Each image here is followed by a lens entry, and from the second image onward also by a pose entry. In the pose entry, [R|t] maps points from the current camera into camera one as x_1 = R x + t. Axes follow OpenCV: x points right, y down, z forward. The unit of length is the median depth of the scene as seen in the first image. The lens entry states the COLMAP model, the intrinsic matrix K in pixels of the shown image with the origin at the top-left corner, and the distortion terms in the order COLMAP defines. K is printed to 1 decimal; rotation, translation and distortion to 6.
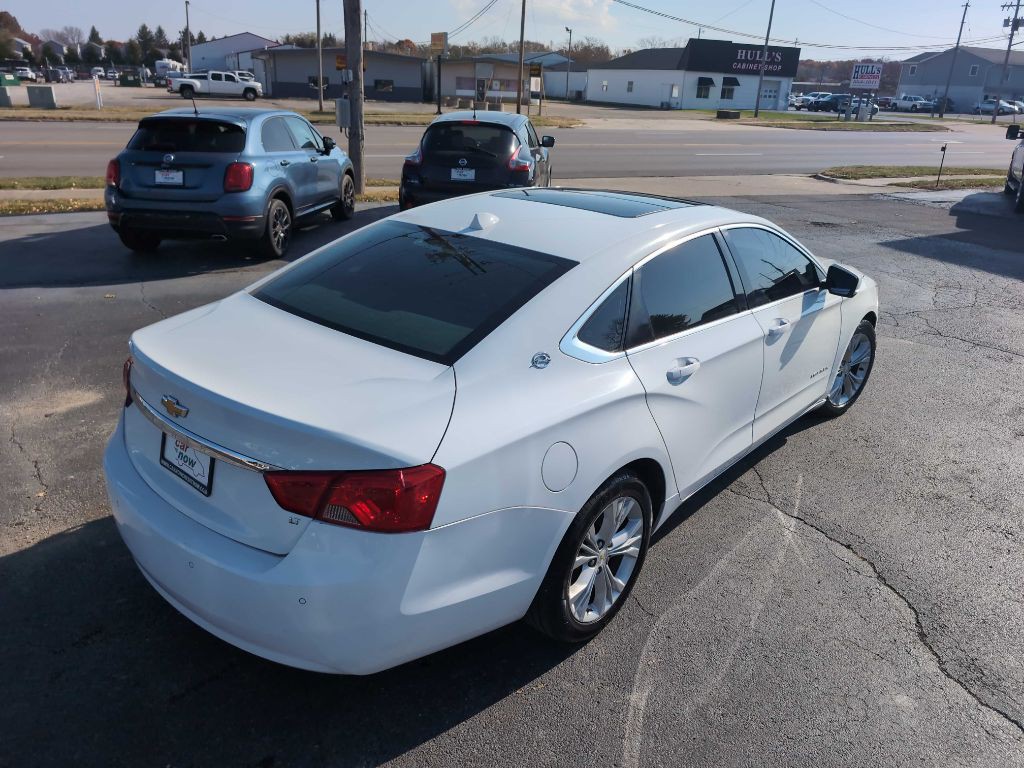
lens RADIAL K [[749.7, 0, 519.3], [0, 749.7, 371.5], [0, 0, 1]] dist [0.007730, -0.002766]
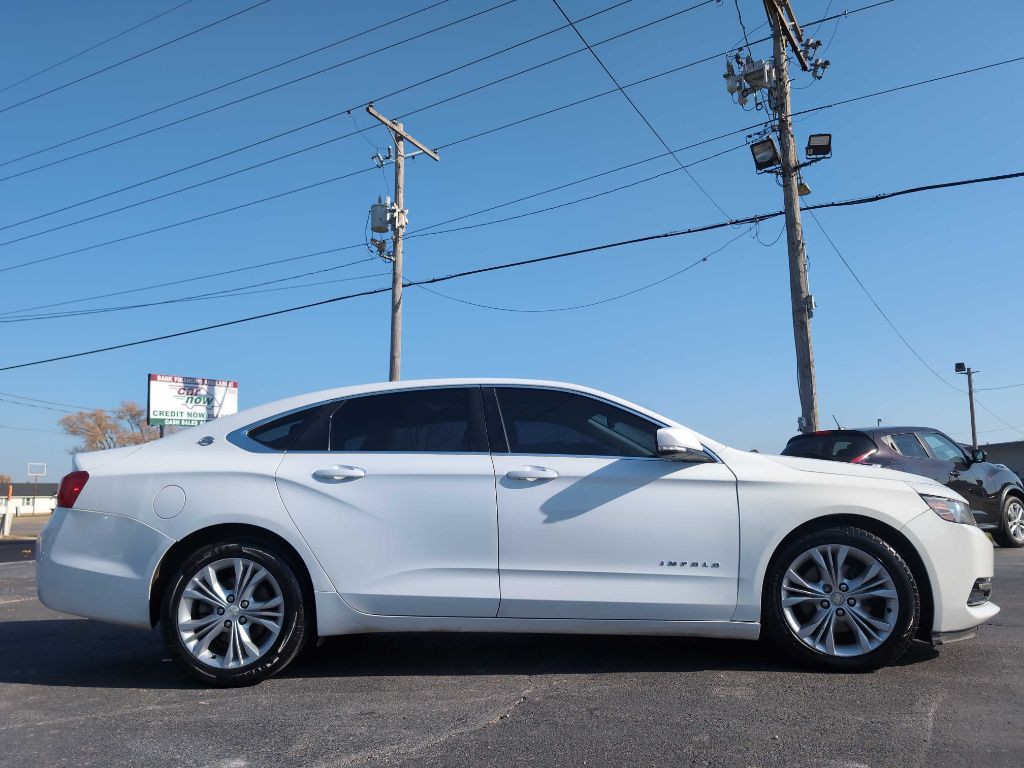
lens RADIAL K [[747.1, 0, 504.1], [0, 747.1, 361.8], [0, 0, 1]] dist [0.006694, -0.003495]
pose [[0.614636, -0.192754, -0.764898, 0.959528], [-0.241927, 0.876888, -0.415377, 0.197064], [0.750795, 0.440355, 0.492334, 0.375251]]
